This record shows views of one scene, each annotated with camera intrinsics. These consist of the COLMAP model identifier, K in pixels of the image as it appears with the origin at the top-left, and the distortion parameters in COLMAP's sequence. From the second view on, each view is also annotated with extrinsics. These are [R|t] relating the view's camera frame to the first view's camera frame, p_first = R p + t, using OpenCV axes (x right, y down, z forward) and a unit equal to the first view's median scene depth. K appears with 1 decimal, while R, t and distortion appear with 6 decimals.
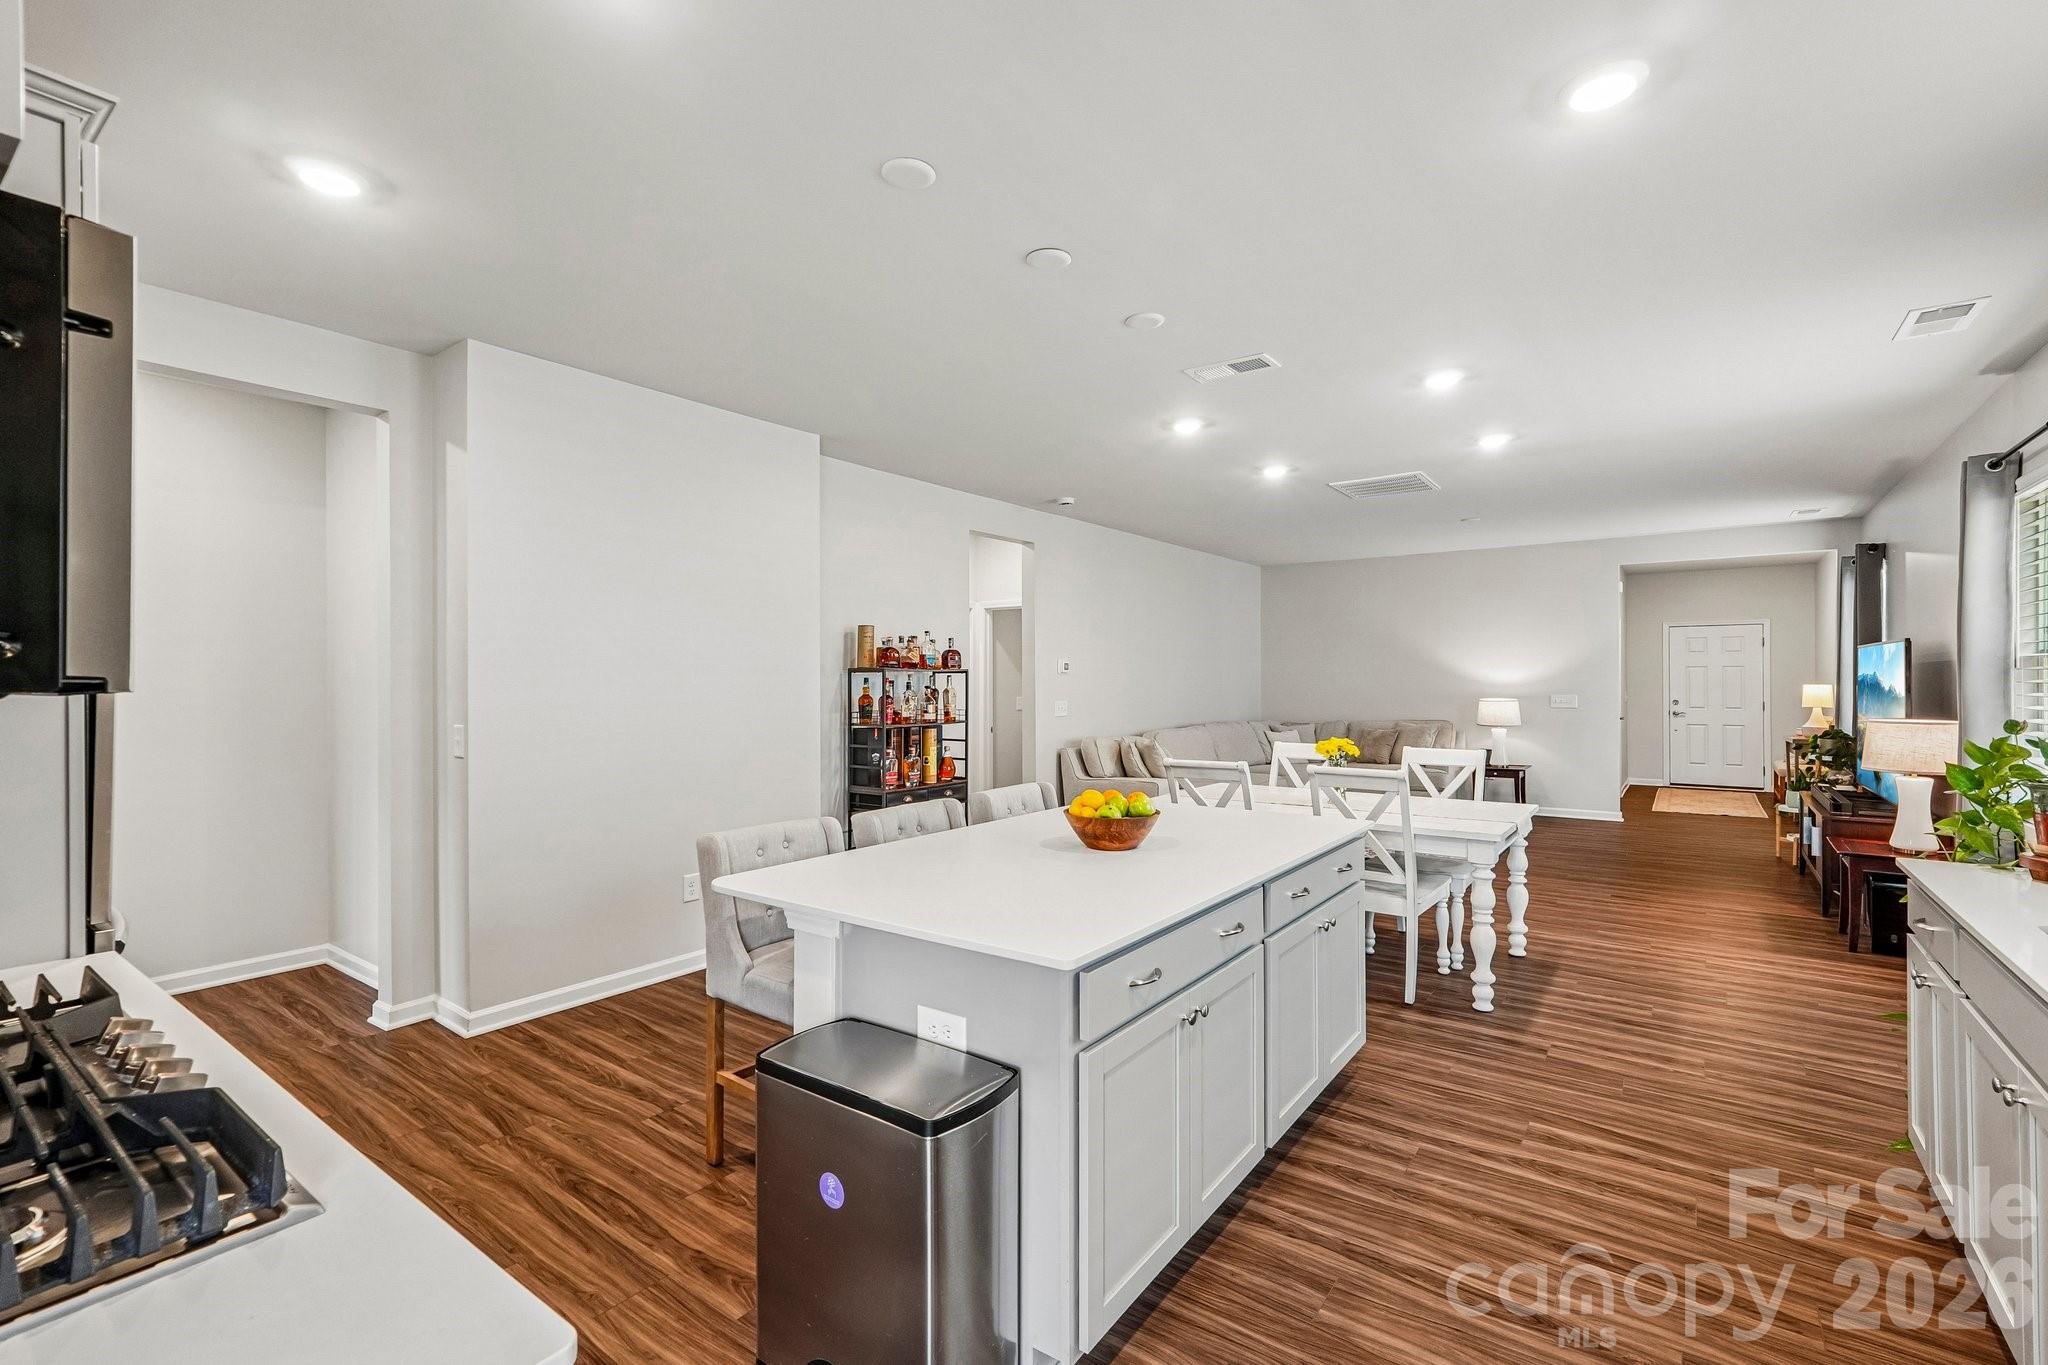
lens RADIAL K [[906.6, 0, 1029.2], [0, 906.6, 674.3], [0, 0, 1]] dist [-0.014256, 0.007275]
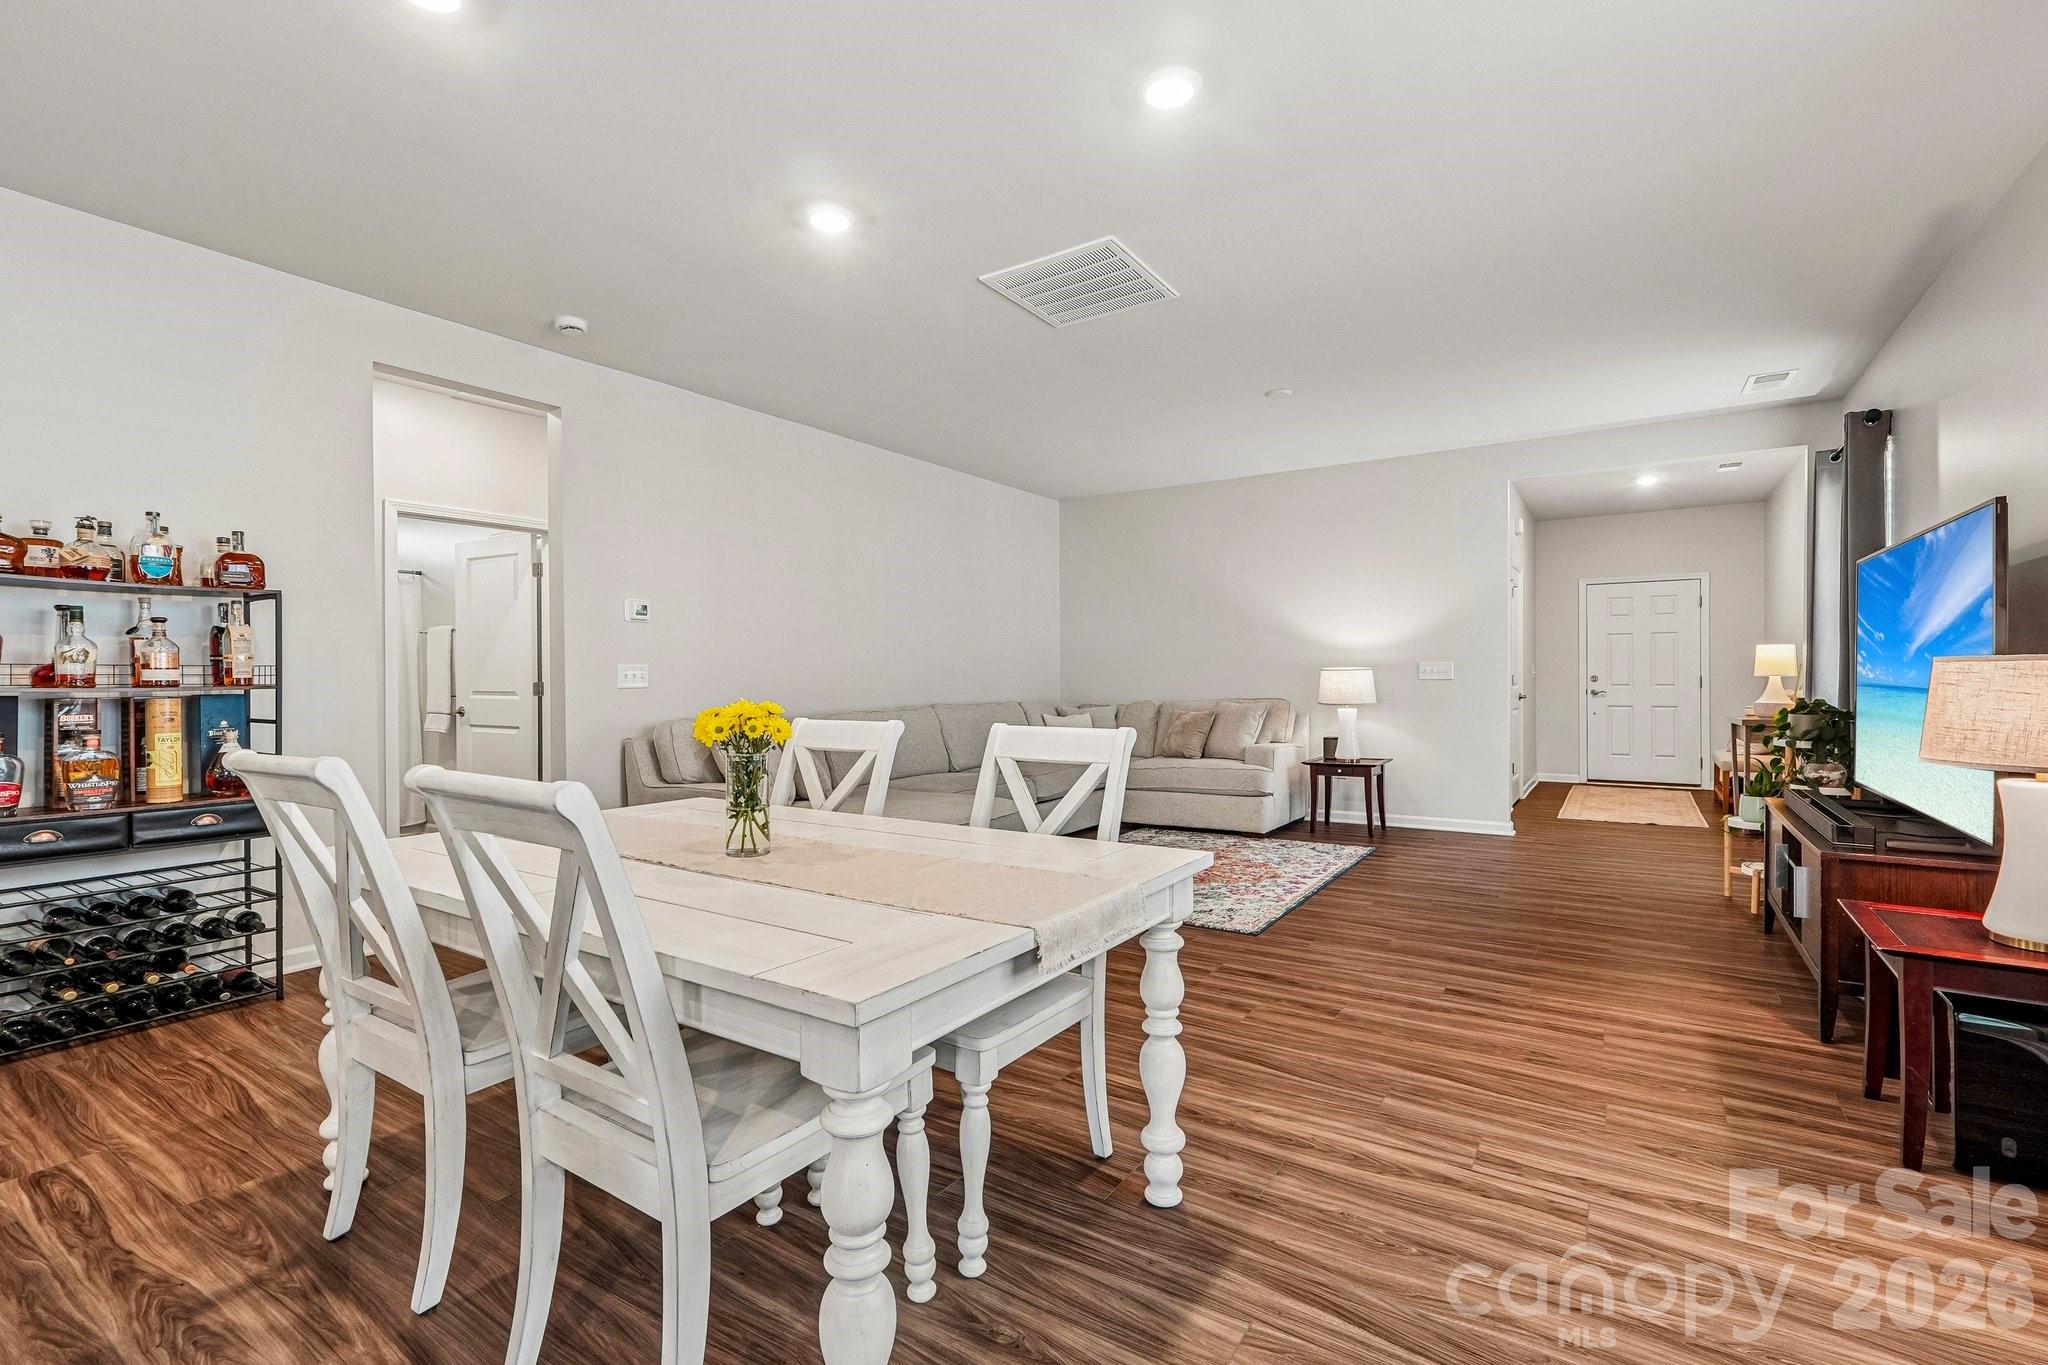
lens RADIAL K [[887.9, 0, 1031.4], [0, 887.9, 682.5], [0, 0, 1]] dist [0.001381, 0.000367]
pose [[0.999107, -0.005729, 0.041858, 0.309054], [0.005257, 0.999921, 0.011375, 0.038736], [-0.041920, -0.011145, 0.999059, 0.388808]]
